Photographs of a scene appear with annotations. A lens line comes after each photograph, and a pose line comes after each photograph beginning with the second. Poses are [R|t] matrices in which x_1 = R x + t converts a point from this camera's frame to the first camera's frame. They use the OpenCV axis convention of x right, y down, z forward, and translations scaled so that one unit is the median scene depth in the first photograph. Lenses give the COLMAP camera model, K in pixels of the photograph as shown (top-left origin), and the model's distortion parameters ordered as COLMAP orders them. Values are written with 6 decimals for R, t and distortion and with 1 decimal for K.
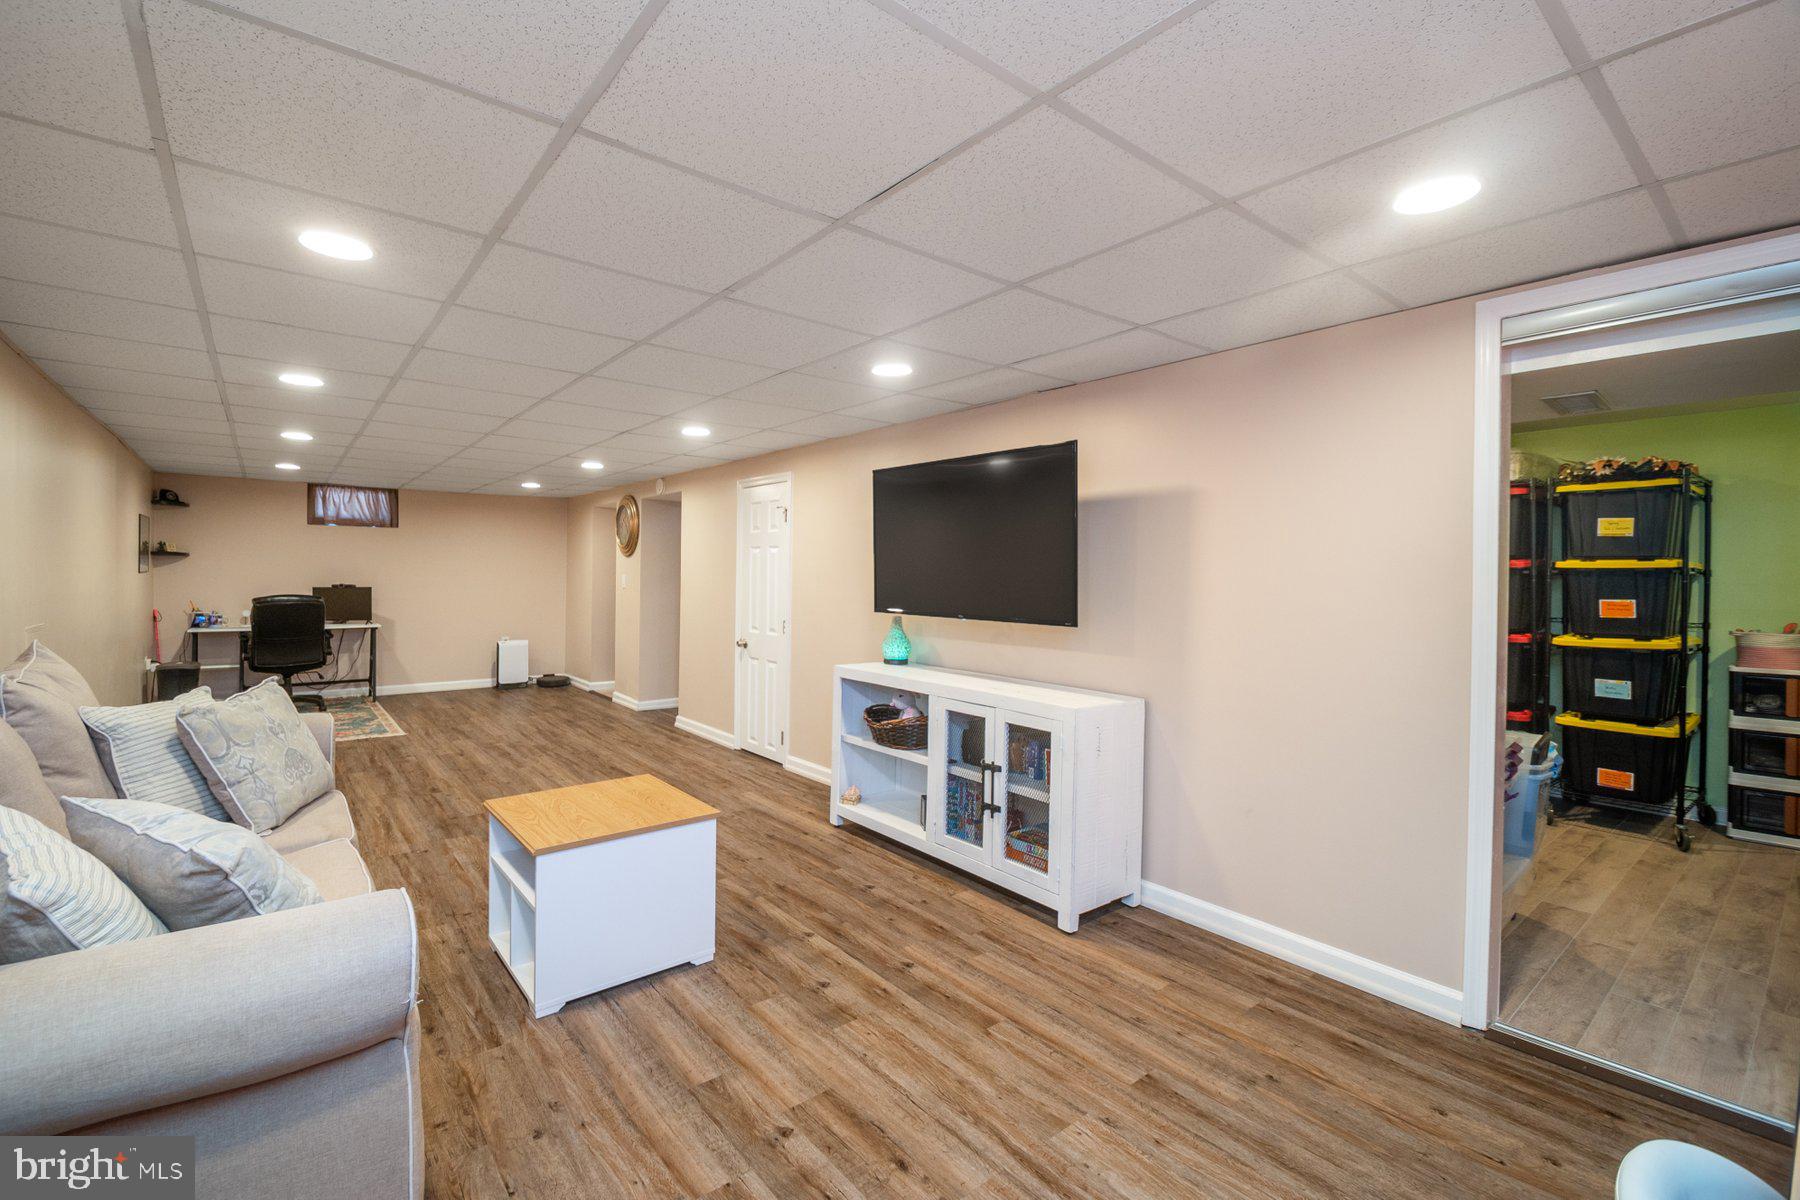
lens RADIAL K [[782.3, 0, 886.6], [0, 782.3, 595.0], [0, 0, 1]] dist [0.000901, -0.004697]
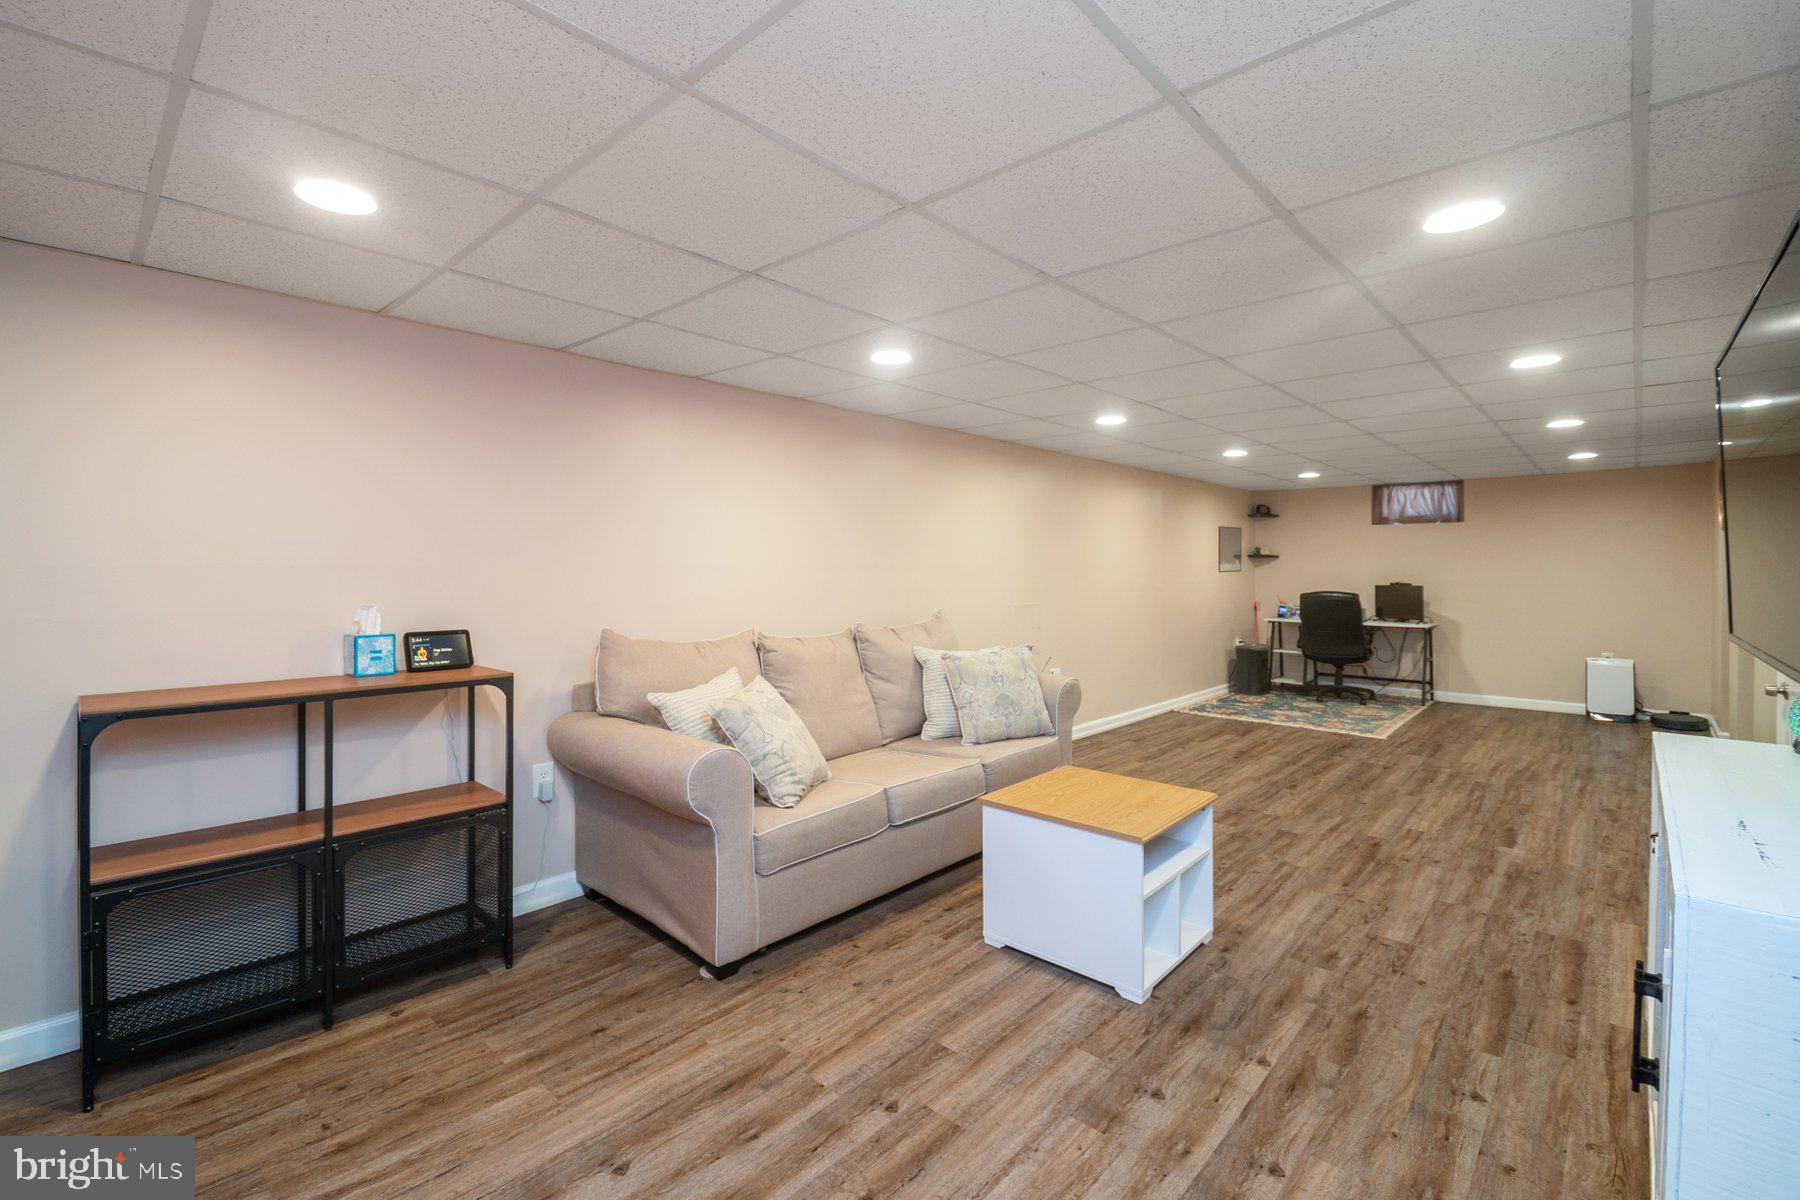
lens RADIAL K [[782.3, 0, 856.7], [0, 782.3, 575.4], [0, 0, 1]] dist [0.000901, -0.004697]
pose [[0.126173, -0.000491, -0.992008, 0.503783], [-0.024607, 0.999691, -0.003624, -0.005268], [0.991703, 0.024867, 0.126122, 0.458242]]
